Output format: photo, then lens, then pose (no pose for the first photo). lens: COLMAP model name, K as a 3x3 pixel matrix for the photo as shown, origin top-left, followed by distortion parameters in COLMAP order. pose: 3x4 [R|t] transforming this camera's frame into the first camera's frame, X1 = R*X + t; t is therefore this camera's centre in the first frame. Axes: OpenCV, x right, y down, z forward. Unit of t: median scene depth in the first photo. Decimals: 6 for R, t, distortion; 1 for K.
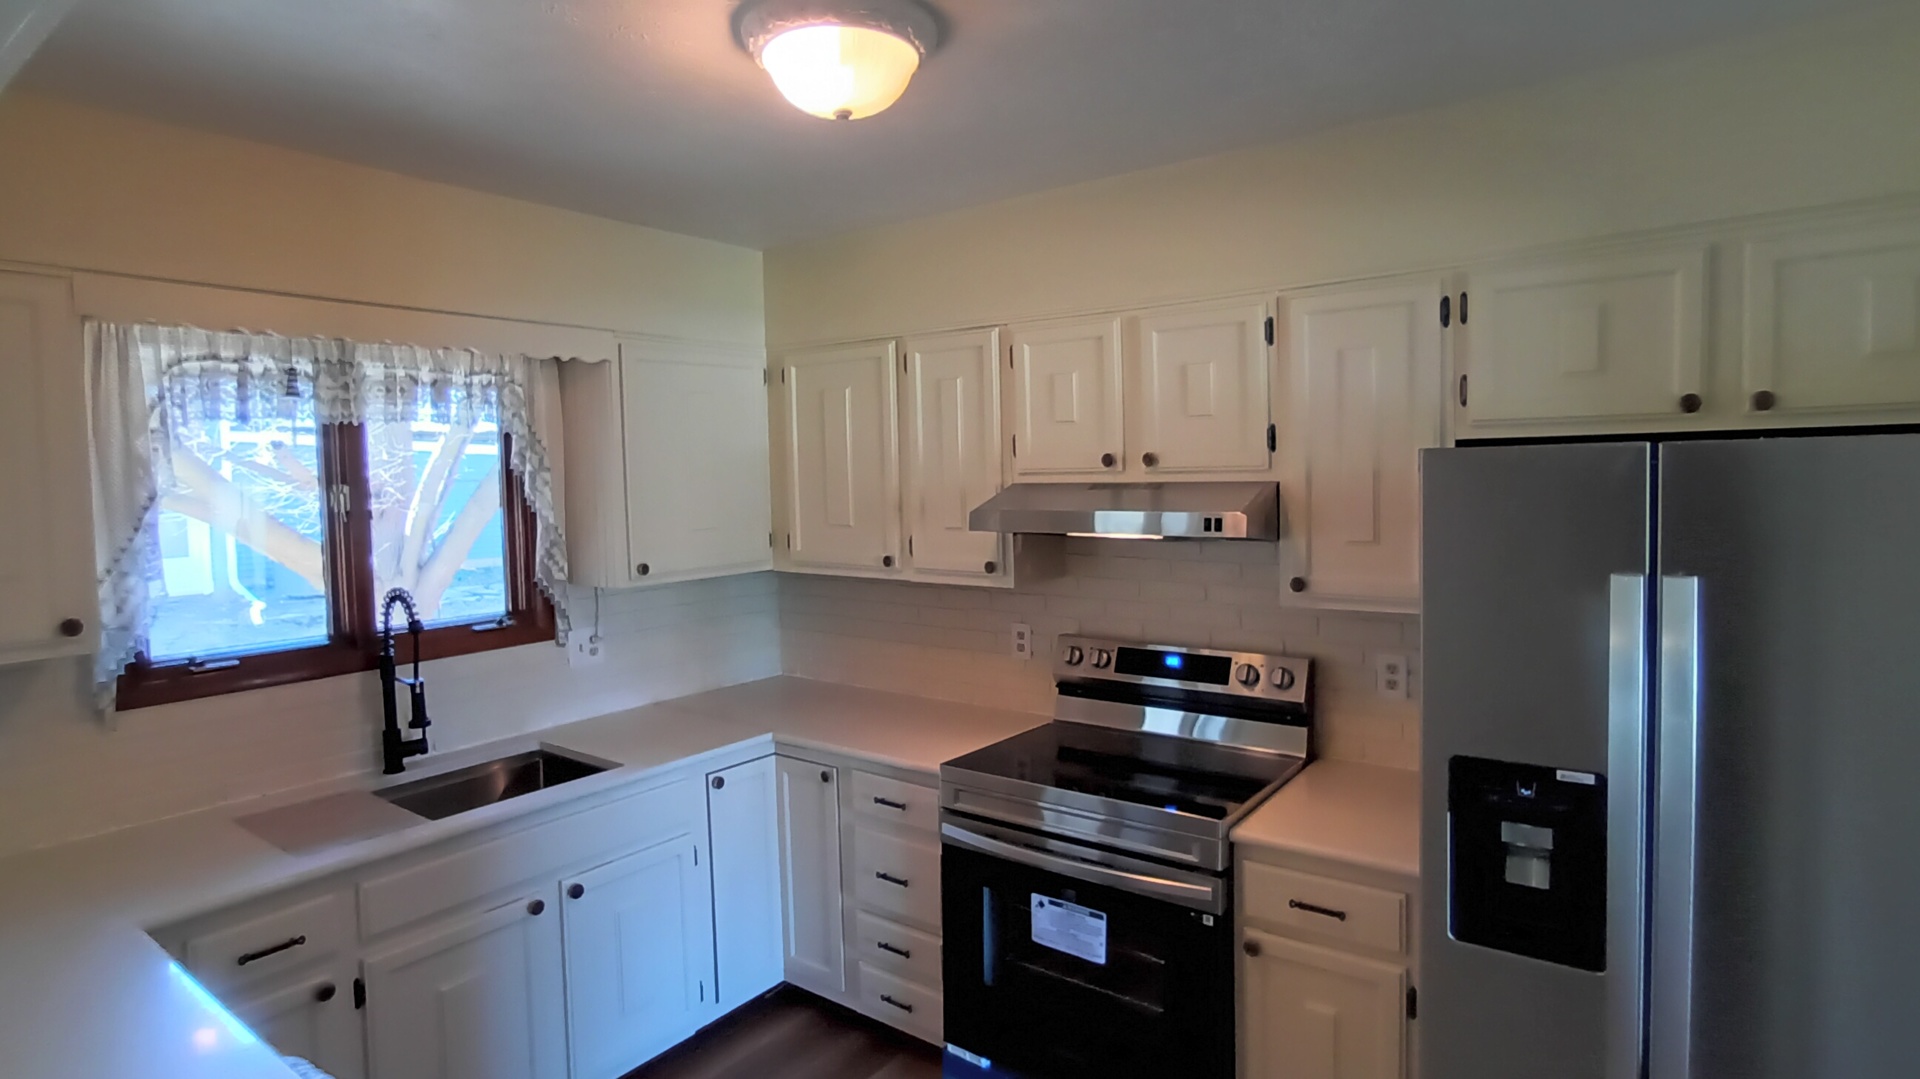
lens RADIAL K [[981.3, 0, 959.6], [0, 981.3, 526.7], [0, 0, 1]] dist [-0.059737, 0.047717]
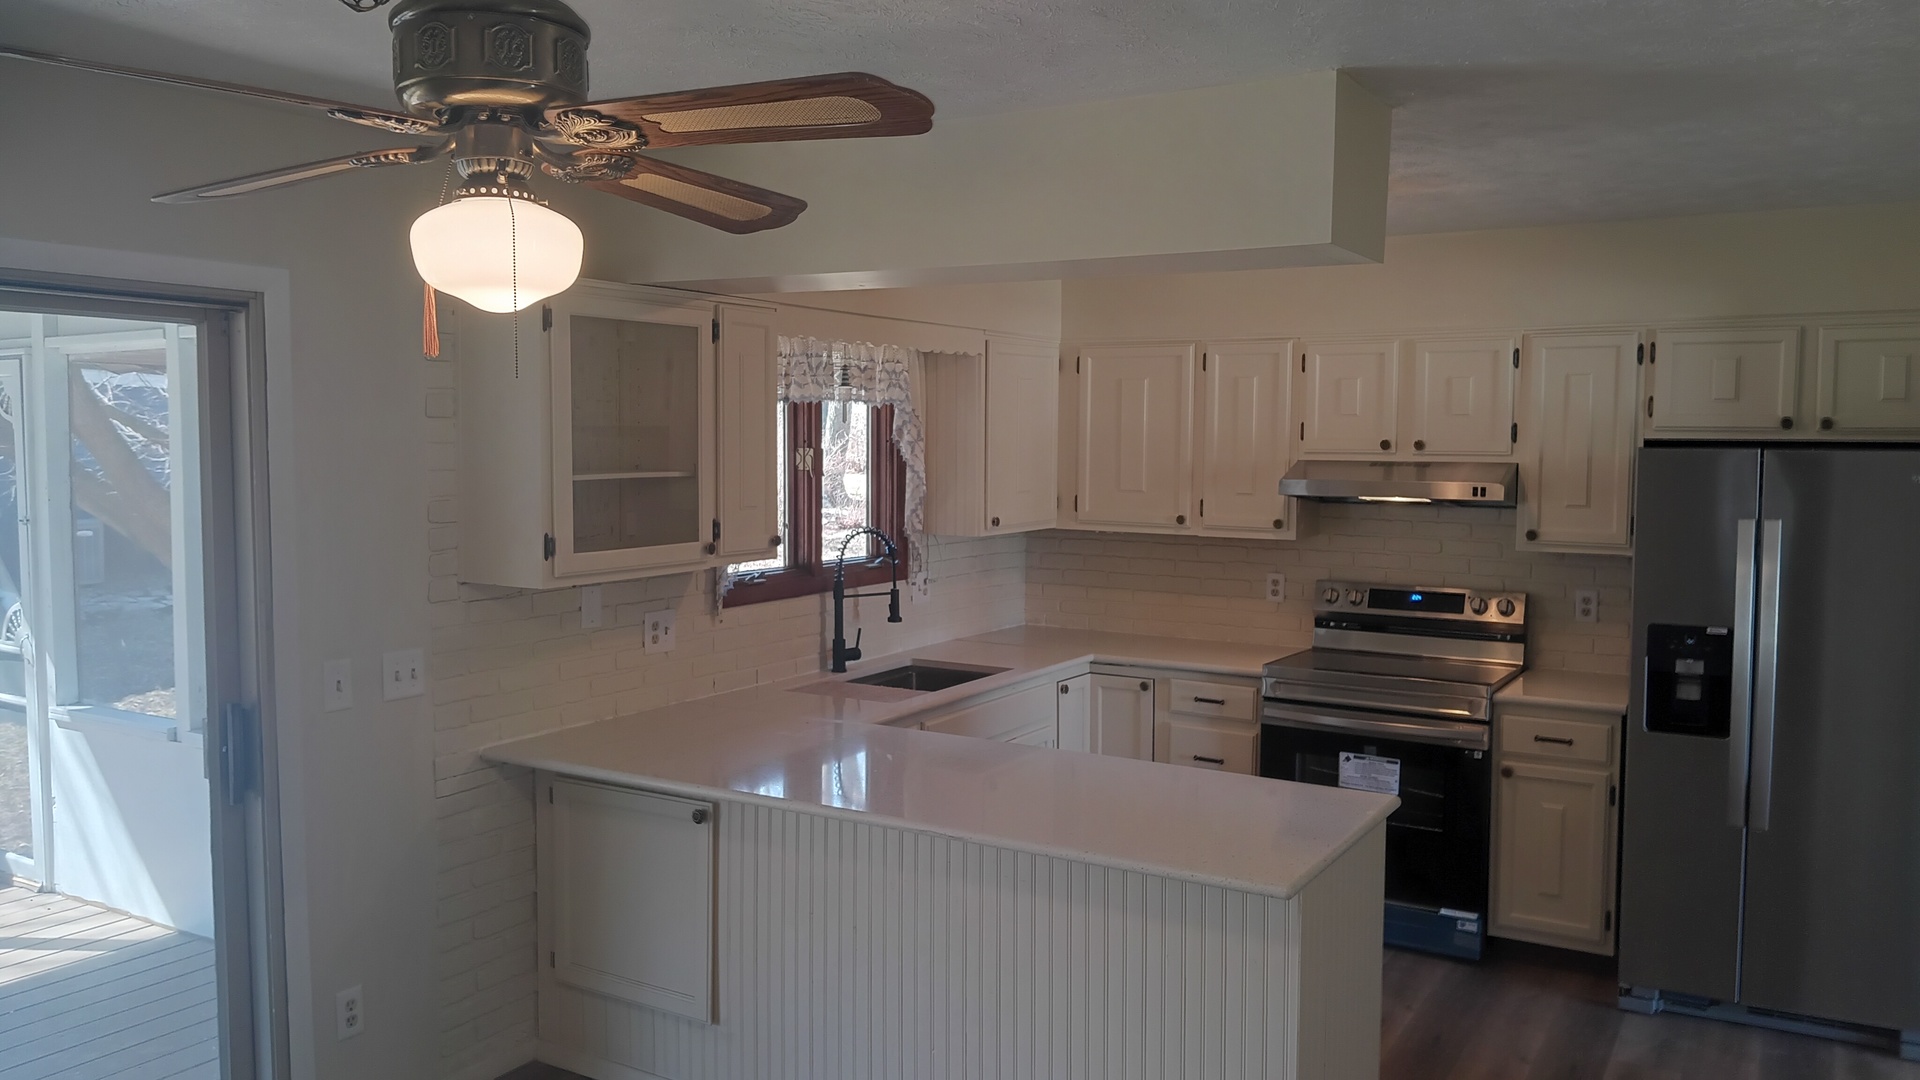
lens RADIAL K [[1421.2, 0, 964.2], [0, 1421.2, 536.3], [0, 0, 1]] dist [0.094219, -0.218497]
pose [[0.995039, 0.019118, 0.097627, -0.618820], [-0.020713, 0.999668, 0.015345, 0.040362], [-0.097301, -0.017291, 0.995105, -0.919783]]
